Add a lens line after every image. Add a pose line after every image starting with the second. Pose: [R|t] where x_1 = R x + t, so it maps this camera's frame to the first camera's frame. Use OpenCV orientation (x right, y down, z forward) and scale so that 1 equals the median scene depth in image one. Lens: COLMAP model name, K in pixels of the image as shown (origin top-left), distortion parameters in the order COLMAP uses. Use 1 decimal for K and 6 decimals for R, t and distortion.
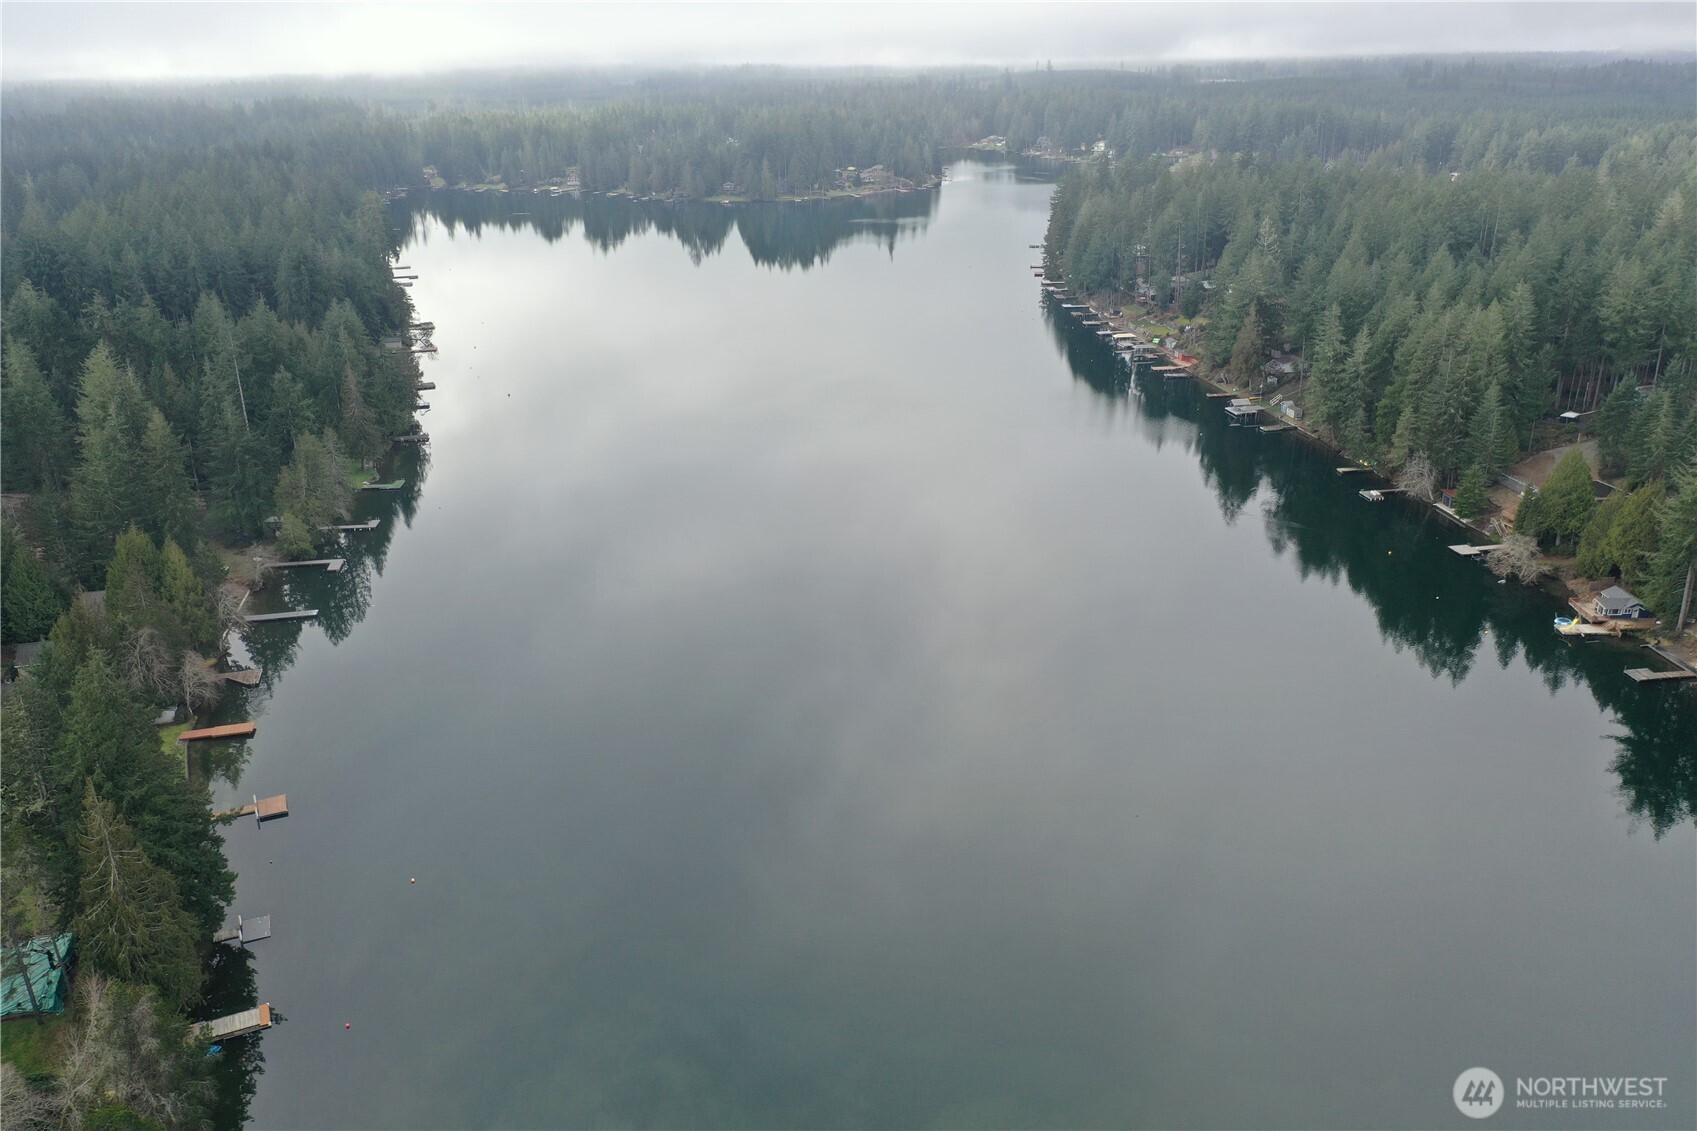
lens RADIAL K [[1339.9, 0, 844.2], [0, 1339.9, 564.4], [0, 0, 1]] dist [0.002857, 0.002368]
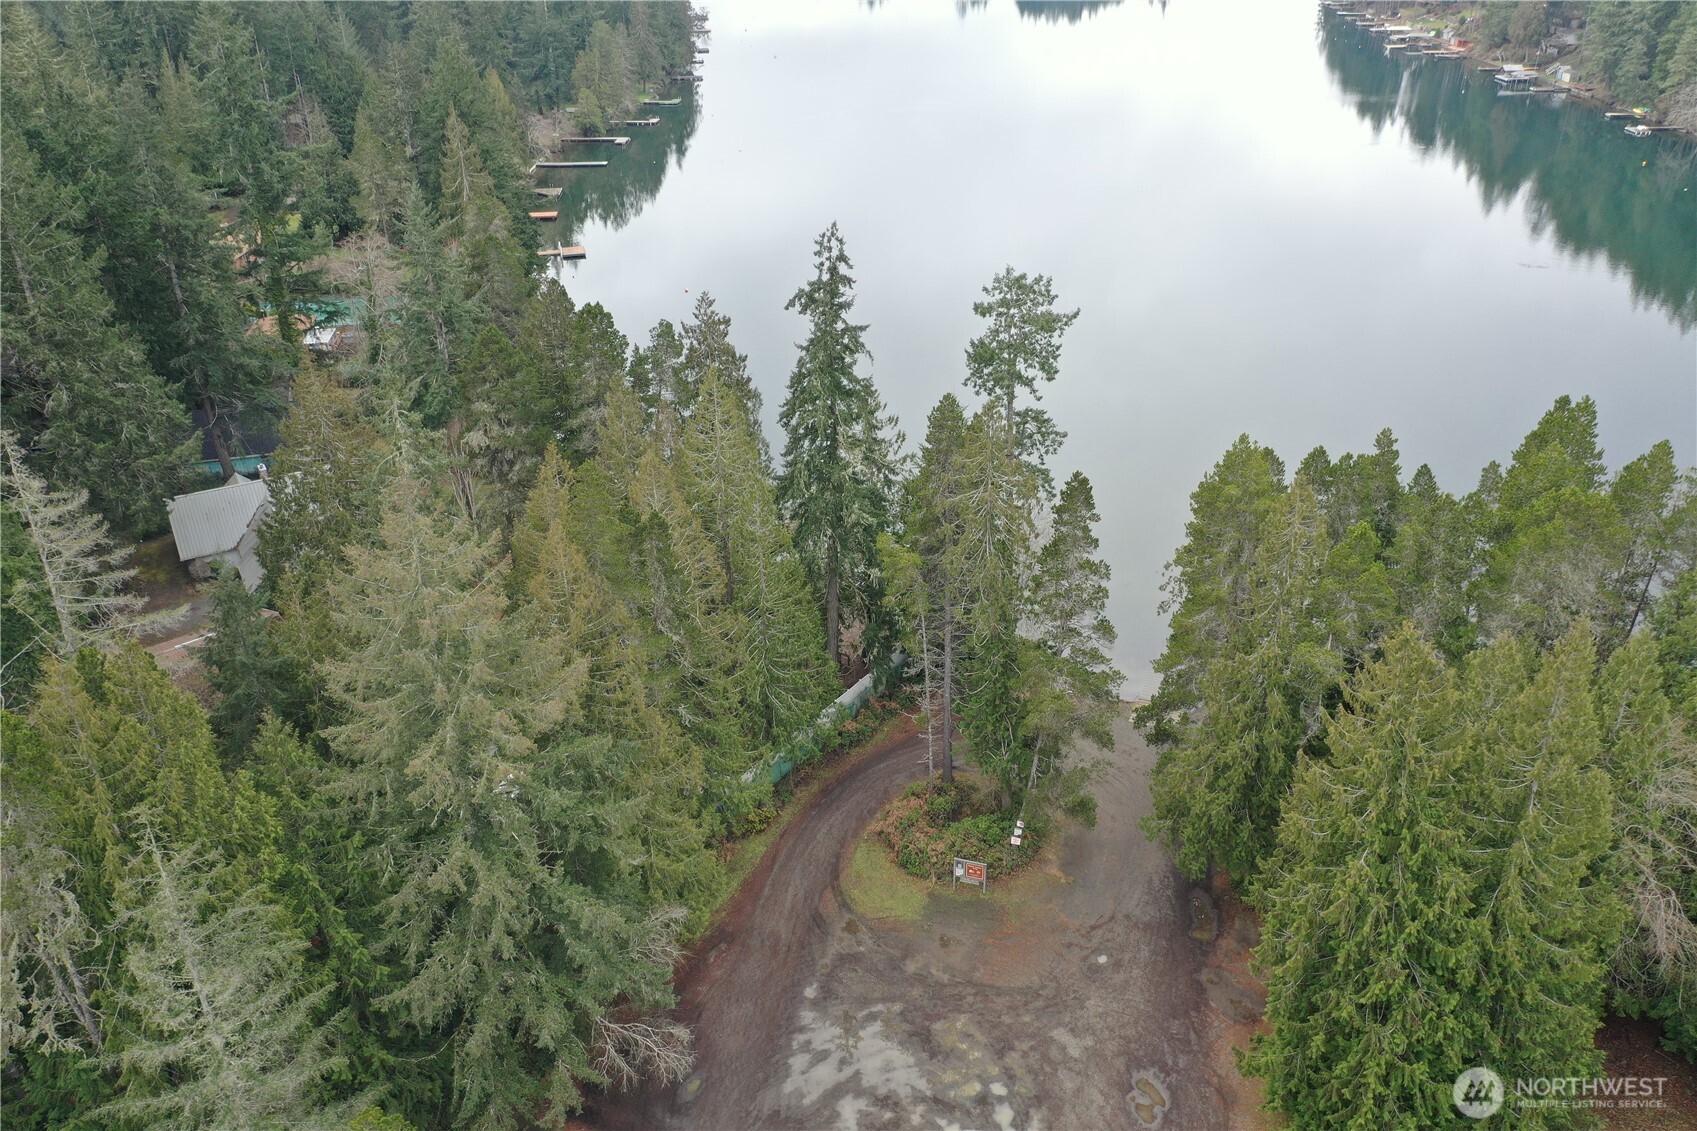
lens RADIAL K [[1339.9, 0, 844.2], [0, 1339.9, 564.4], [0, 0, 1]] dist [0.002857, 0.002368]
pose [[0.981960, 0.088583, -0.167054, 0.011206], [-0.067942, 0.989769, 0.125466, 0.106882], [0.176459, -0.111852, 0.977932, -0.053926]]
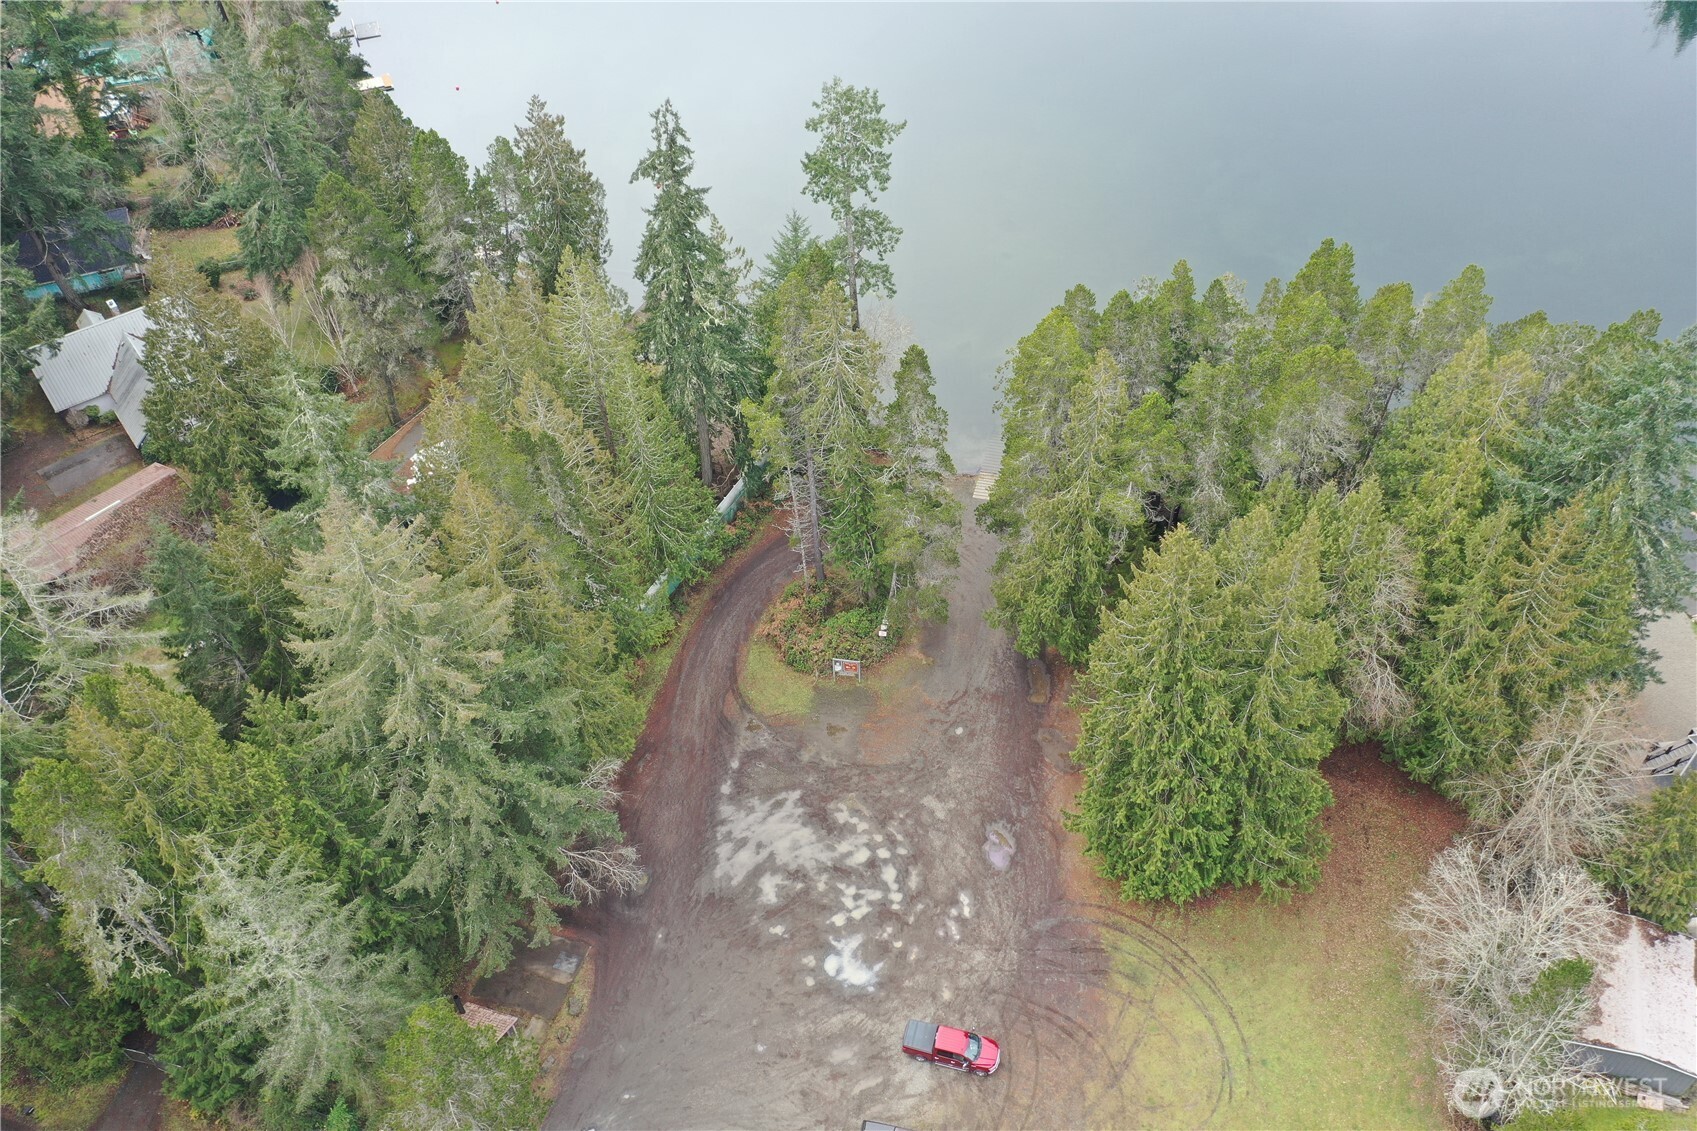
lens RADIAL K [[1339.9, 0, 844.2], [0, 1339.9, 564.4], [0, 0, 1]] dist [0.002857, 0.002368]
pose [[0.998590, 0.023817, -0.047434, 0.010812], [-0.002447, 0.913379, 0.407102, 0.070316], [0.053021, -0.406412, 0.912150, -0.067365]]
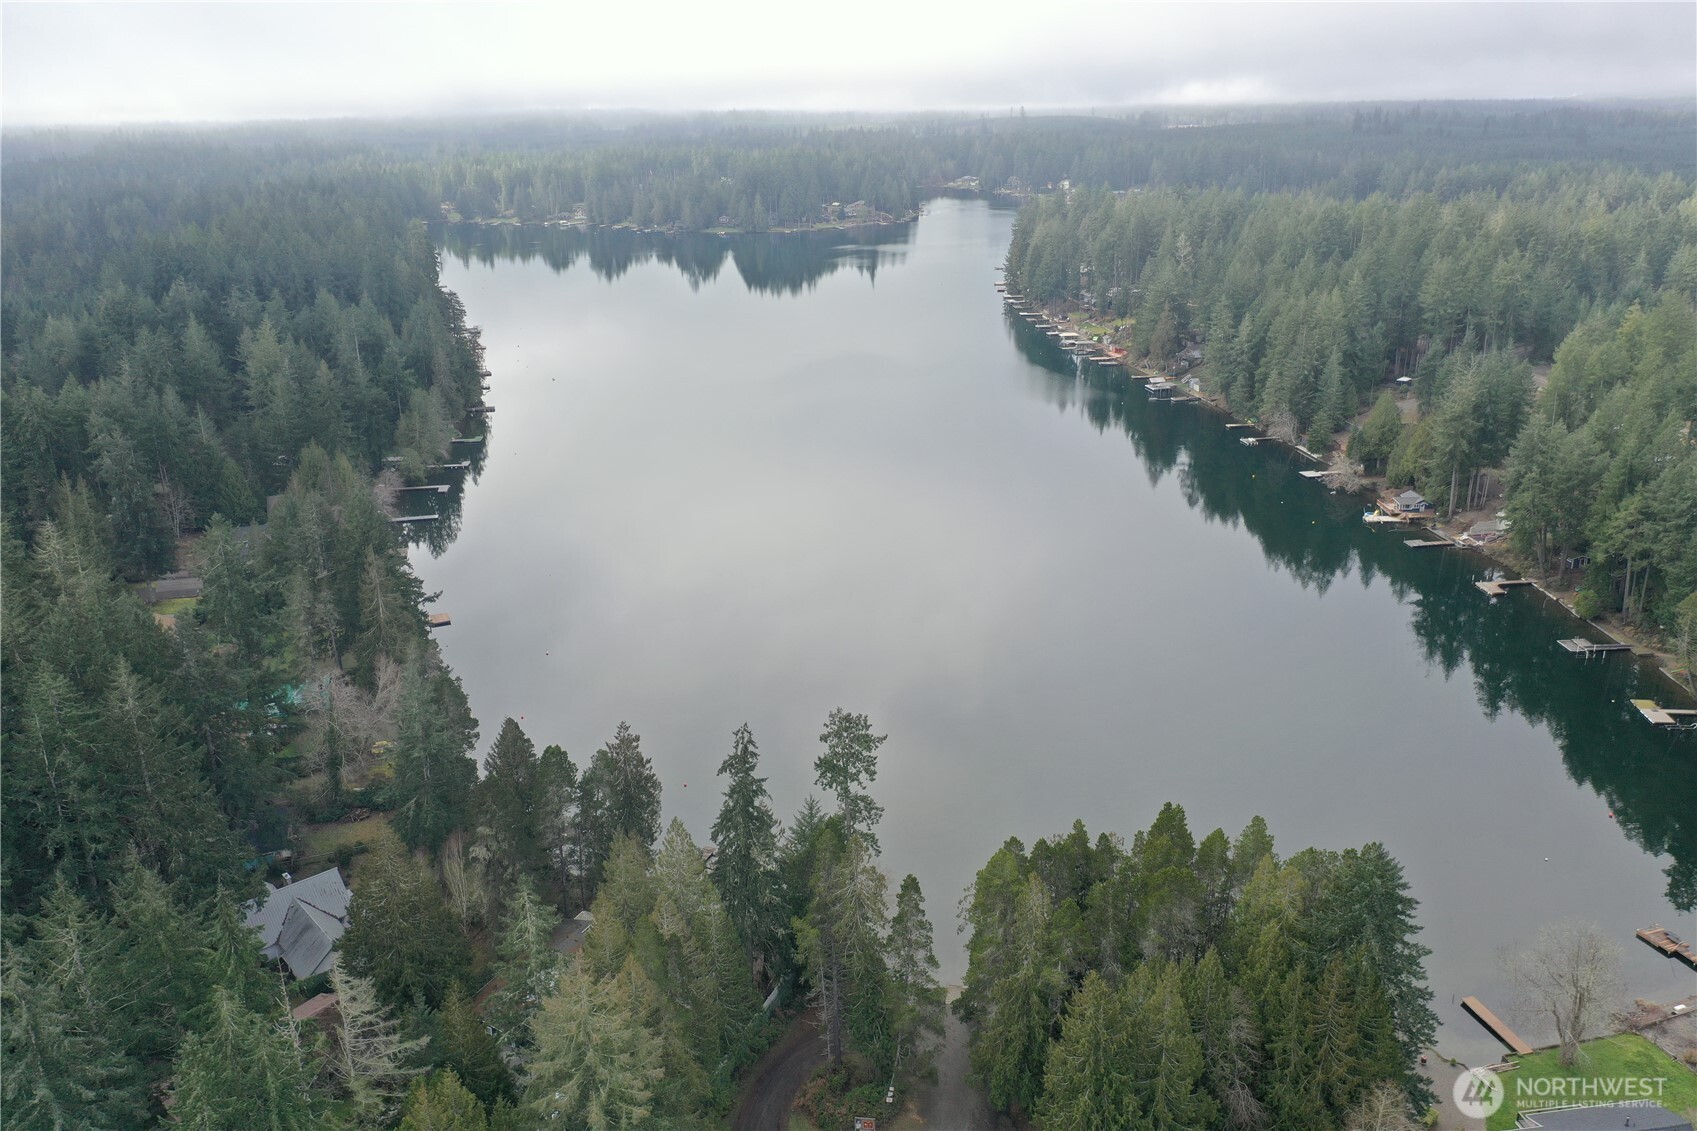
lens RADIAL K [[1339.9, 0, 844.2], [0, 1339.9, 564.4], [0, 0, 1]] dist [0.002857, 0.002368]
pose [[0.999918, -0.003588, 0.012313, -0.004650], [0.003967, 0.999514, -0.030924, 0.062192], [-0.012196, 0.030970, 0.999446, -0.160391]]
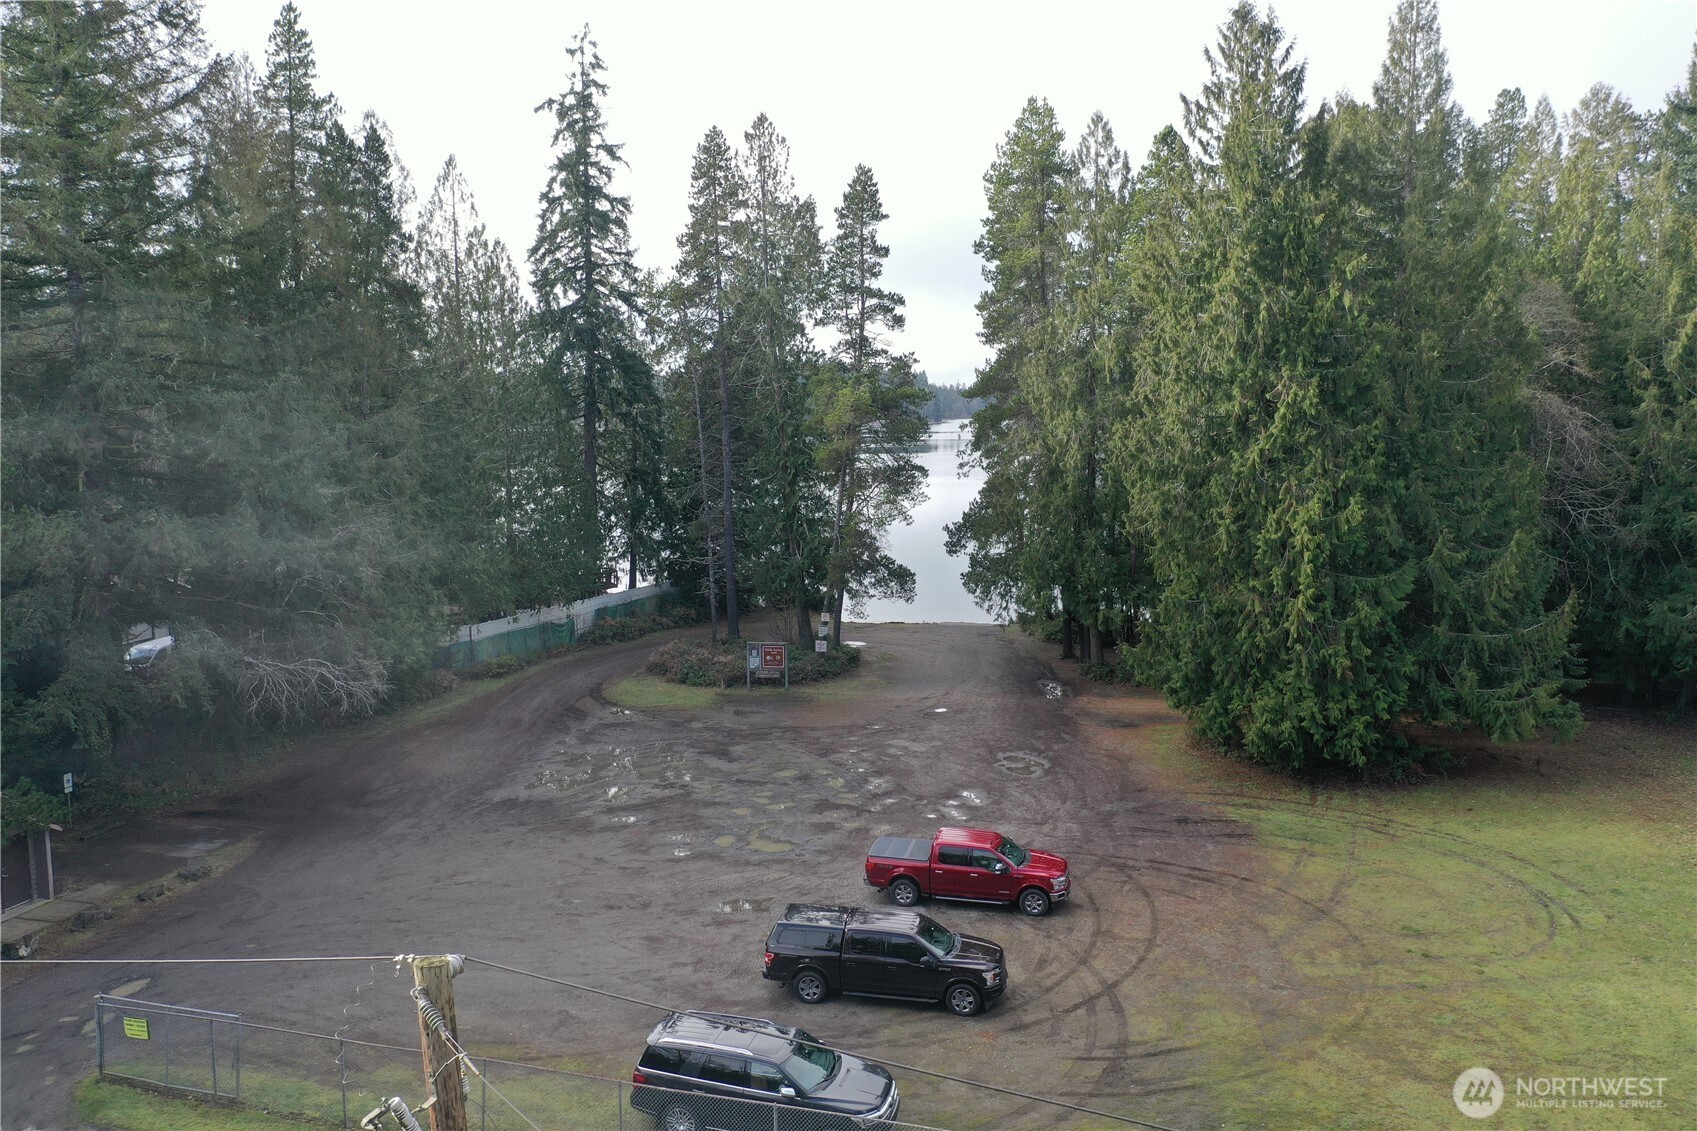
lens RADIAL K [[1339.9, 0, 844.2], [0, 1339.9, 564.4], [0, 0, 1]] dist [0.002857, 0.002368]
pose [[0.999928, 0.008073, -0.008828, 0.010823], [-0.010032, 0.967895, -0.251154, 0.187276], [0.006517, 0.251224, 0.967907, -0.024063]]
